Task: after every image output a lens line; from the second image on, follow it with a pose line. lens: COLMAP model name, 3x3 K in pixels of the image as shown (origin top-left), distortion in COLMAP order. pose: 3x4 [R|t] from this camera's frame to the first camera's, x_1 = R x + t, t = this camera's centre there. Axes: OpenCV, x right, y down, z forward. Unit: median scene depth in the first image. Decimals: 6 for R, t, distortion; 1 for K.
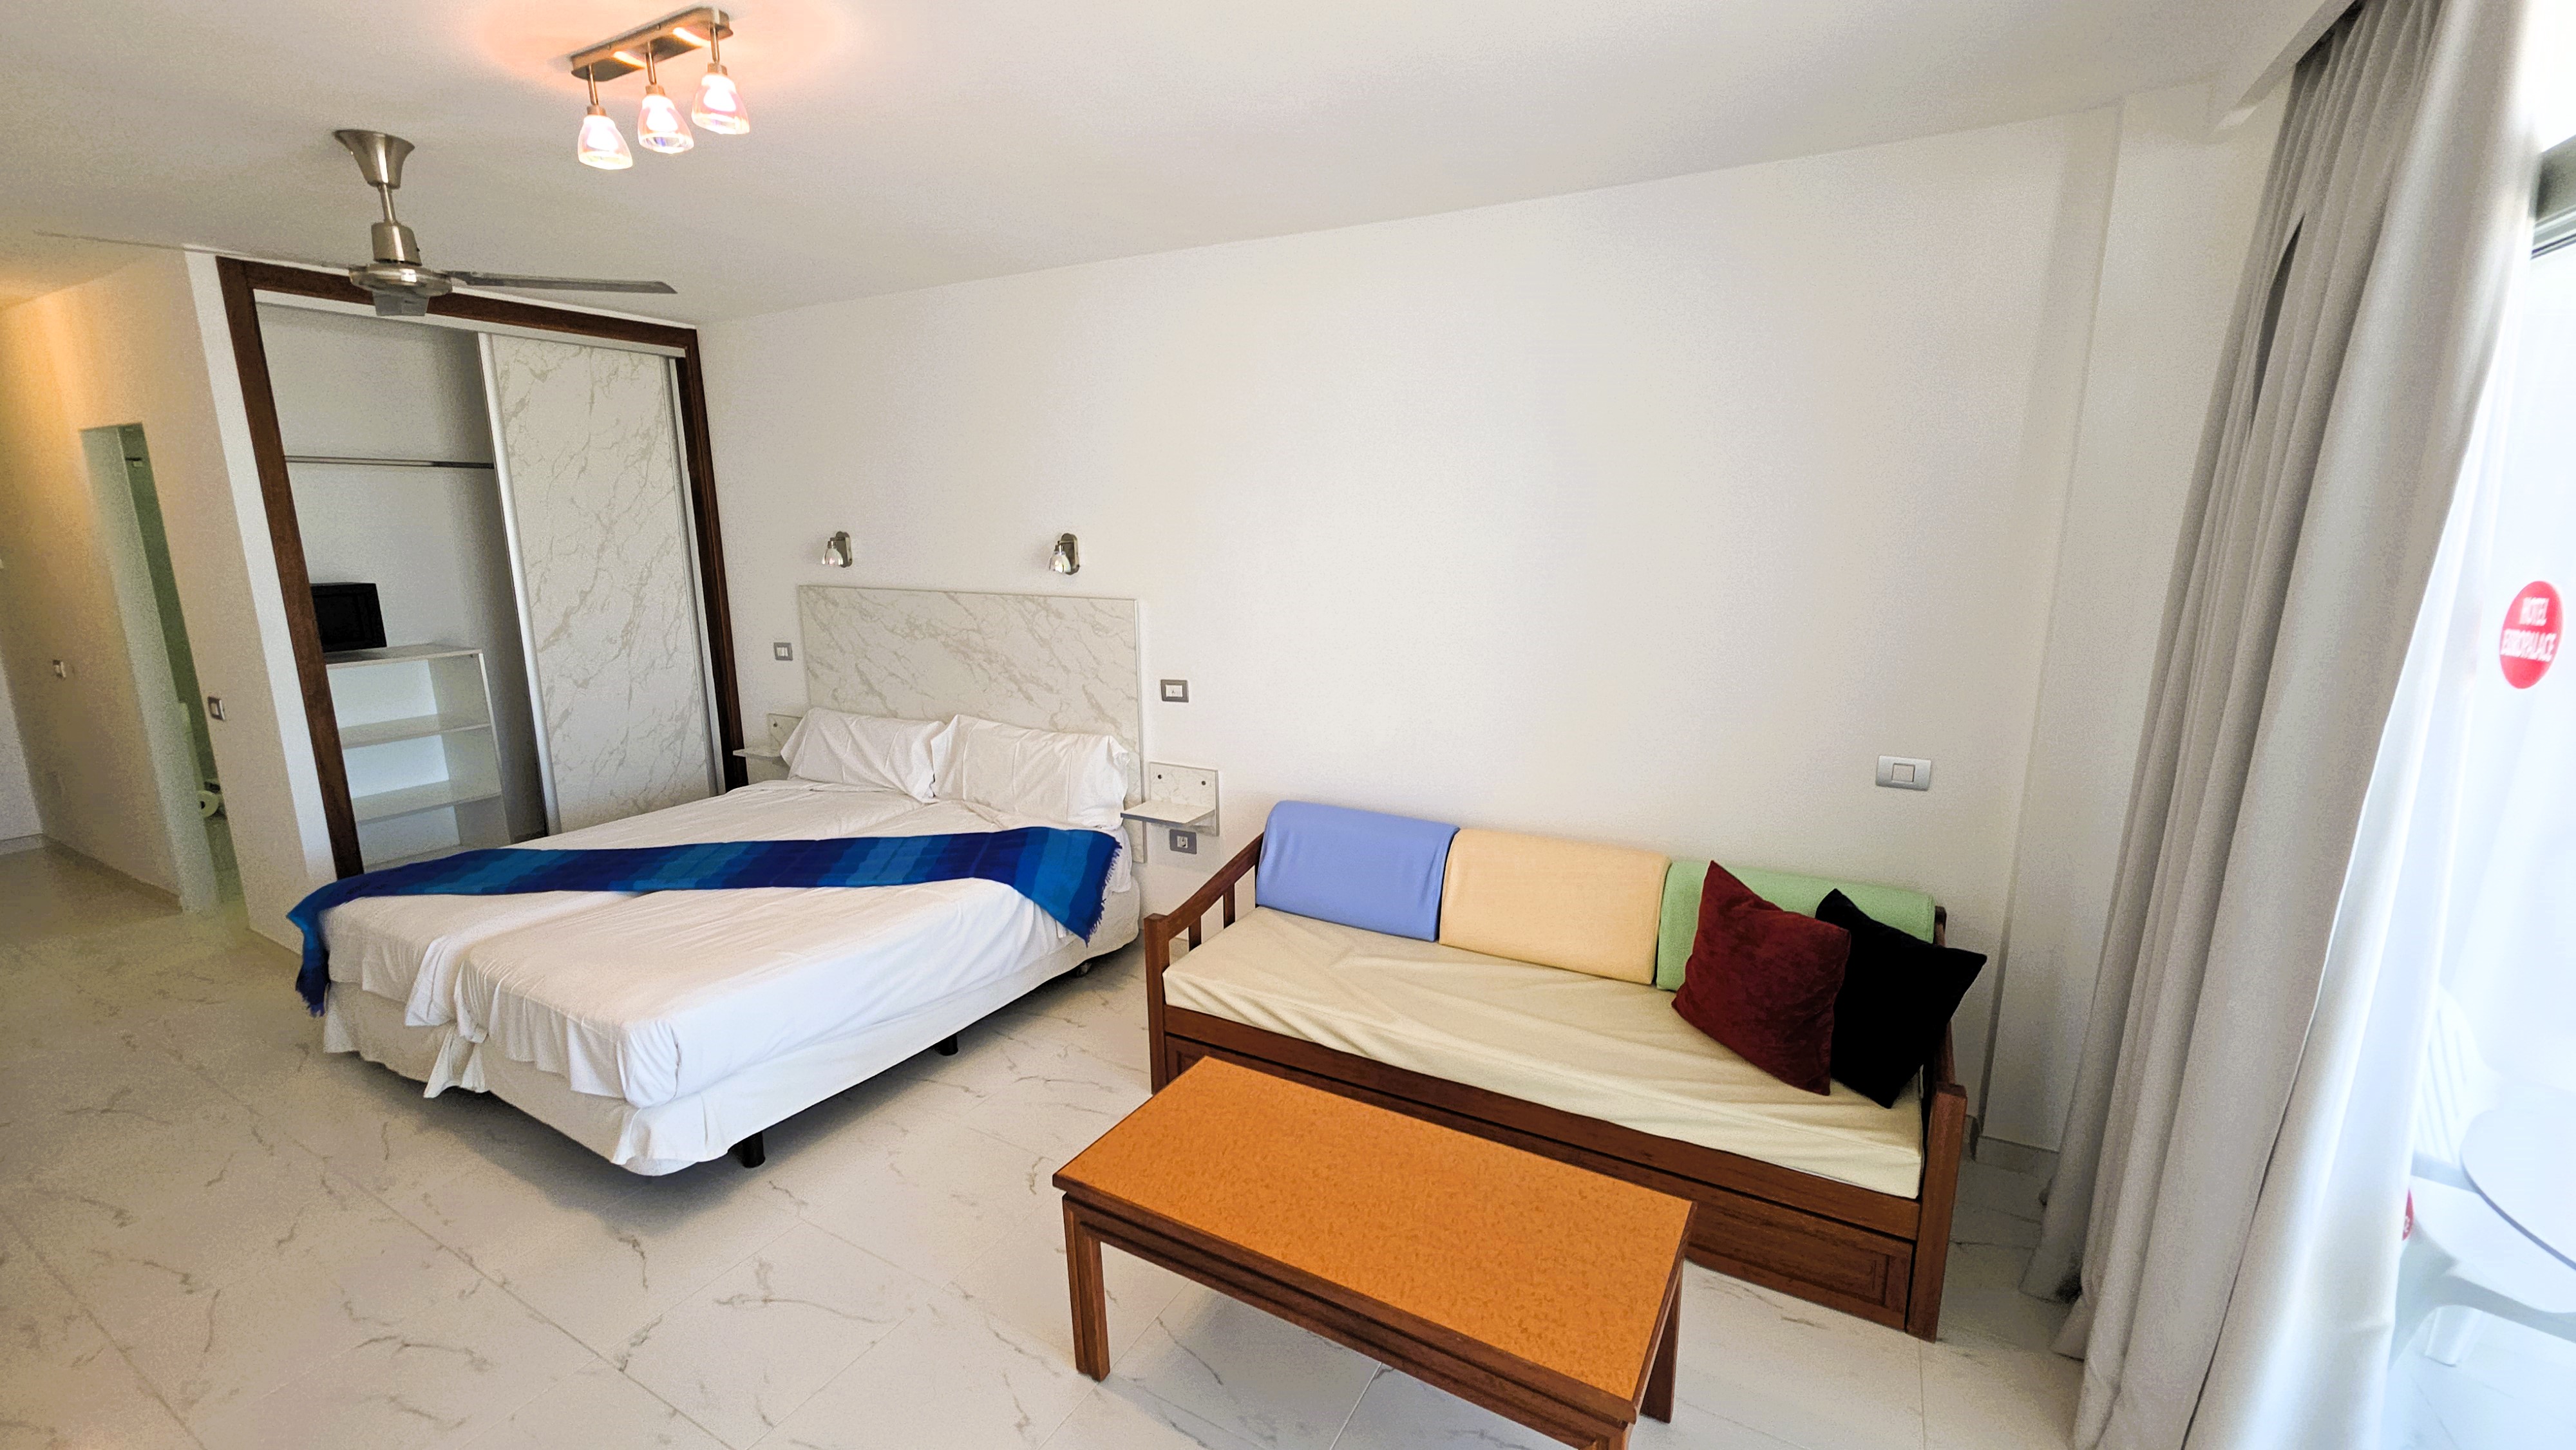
lens RADIAL K [[1023.1, 0, 1288.3], [0, 1023.1, 733.4], [0, 0, 1]] dist [-0.000936, 0.000332]
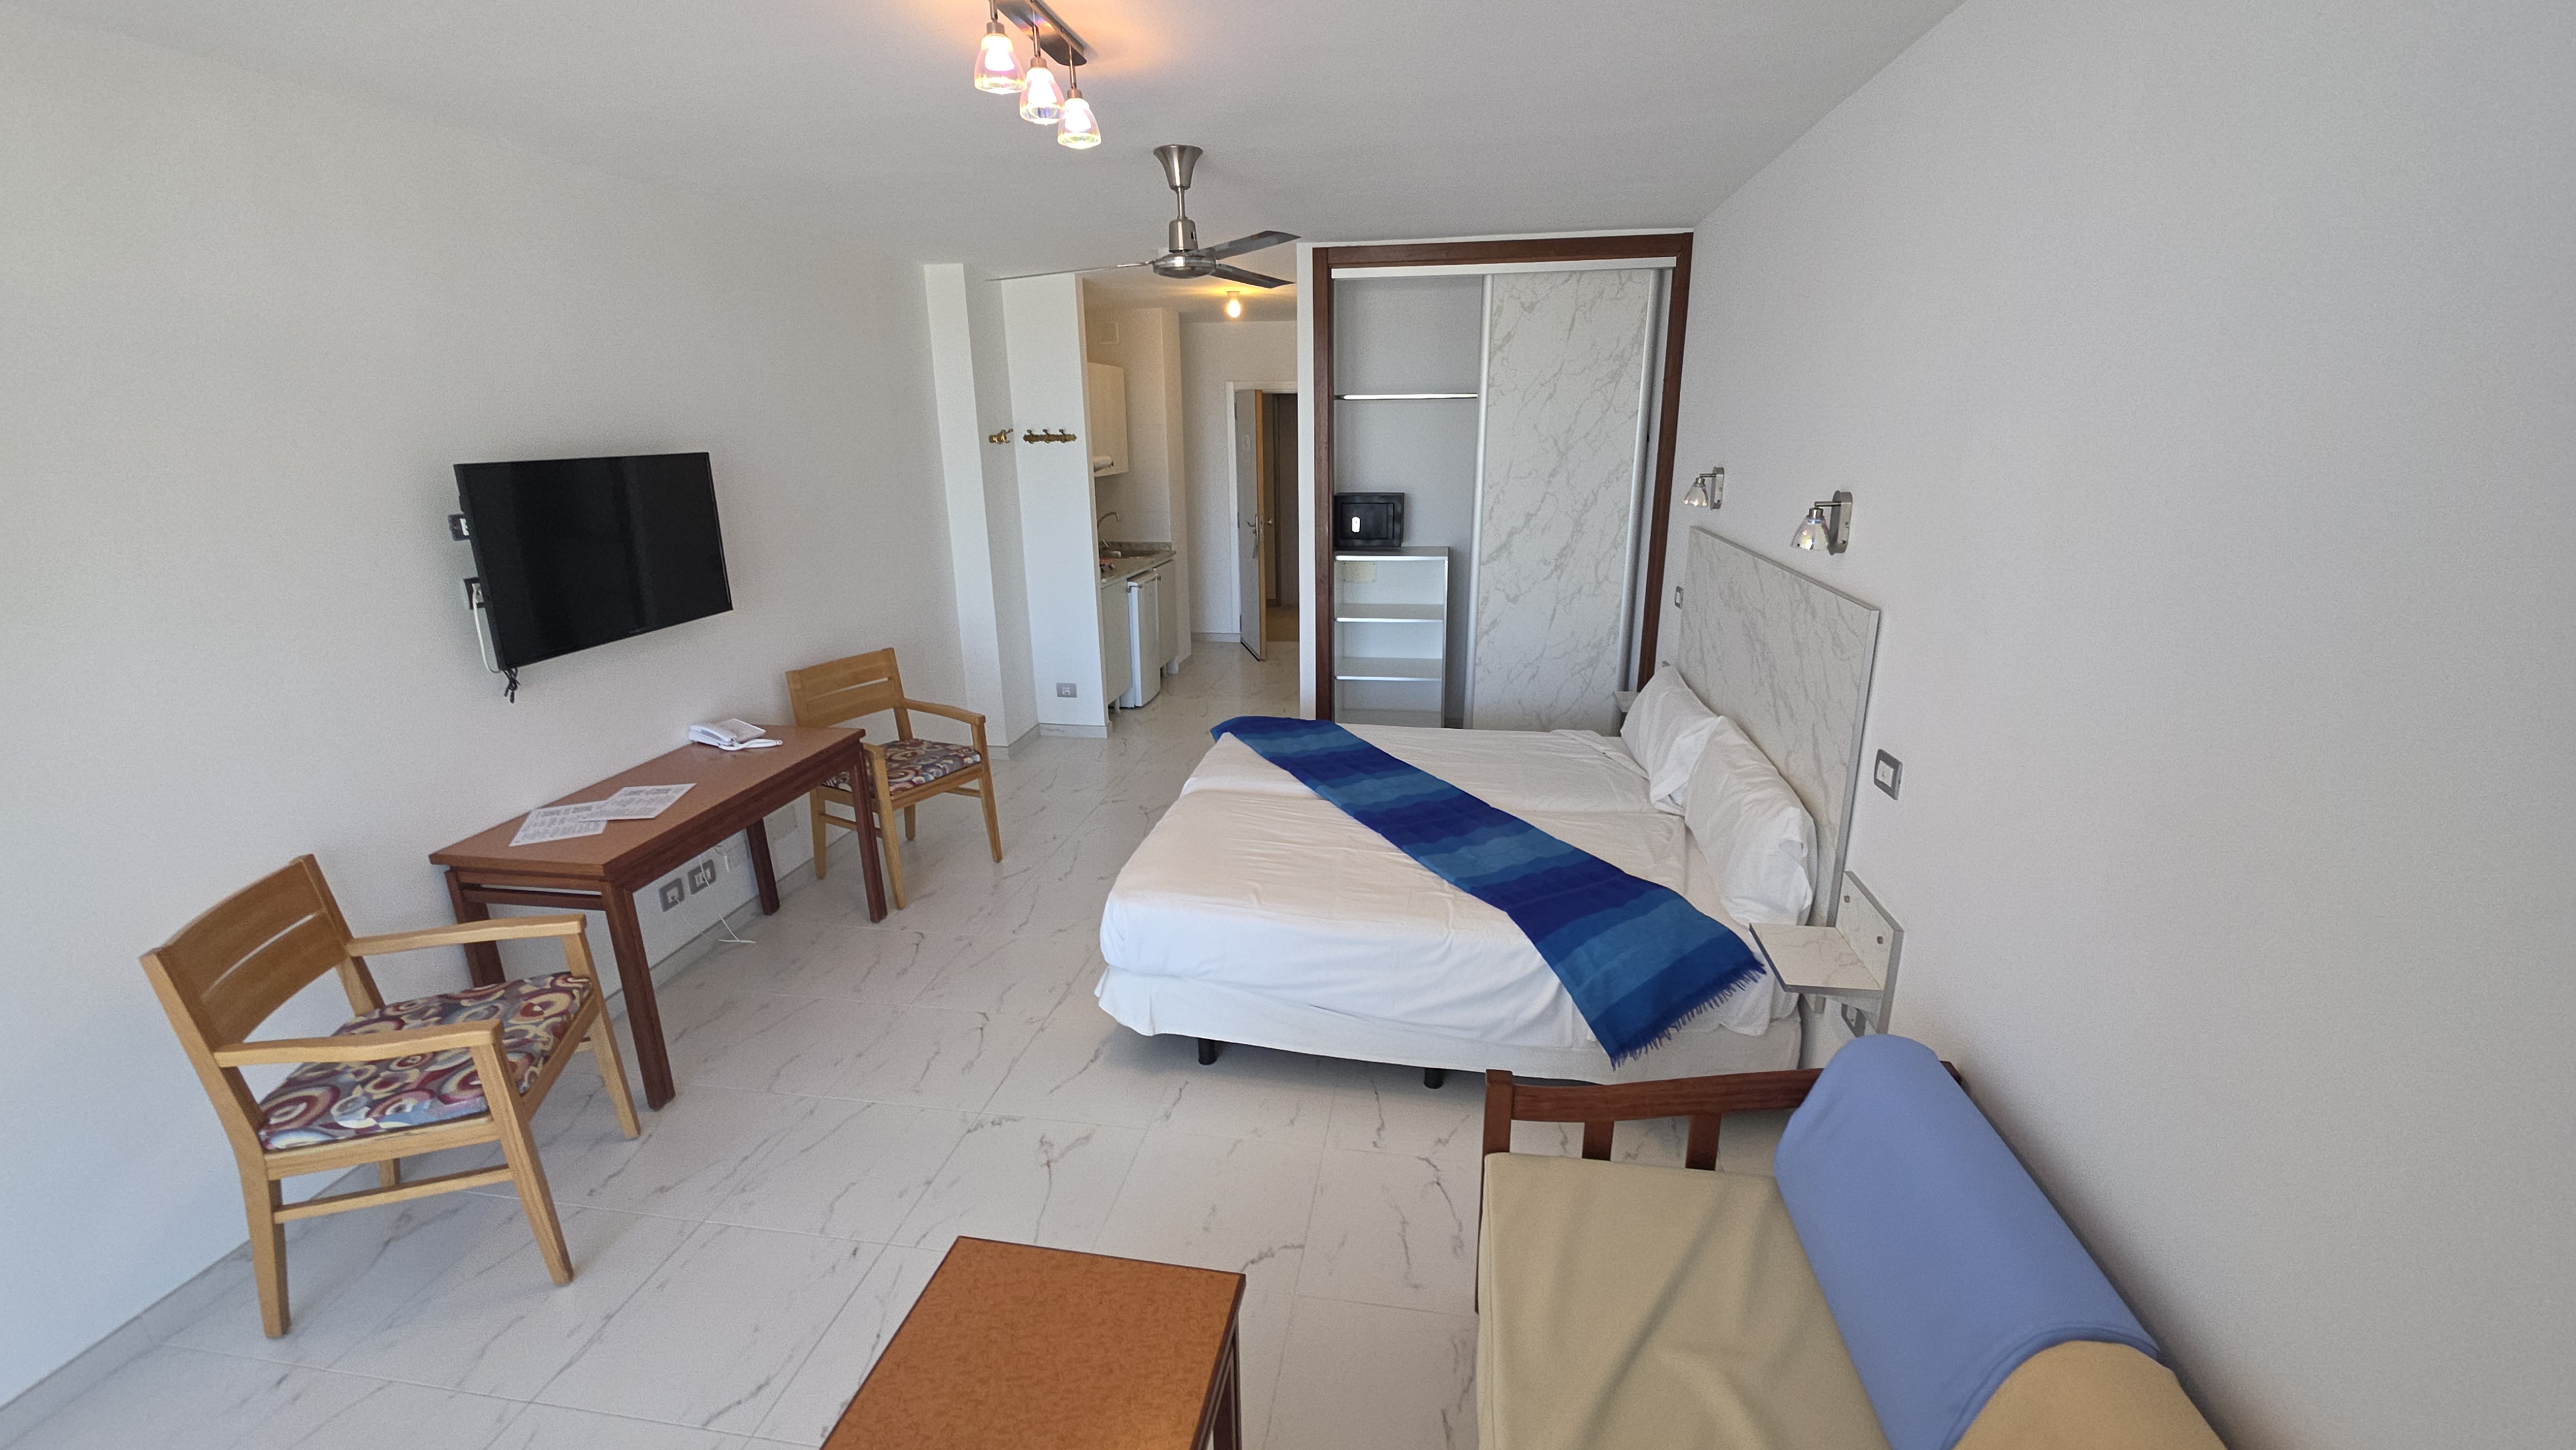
lens RADIAL K [[1023.1, 0, 1285.6], [0, 1023.1, 726.0], [0, 0, 1]] dist [-0.000936, 0.000332]
pose [[0.334710, 0.268127, -0.903370, 0.305568], [-0.185048, 0.958701, 0.215987, -0.135085], [0.923973, 0.094873, 0.370503, 0.481296]]
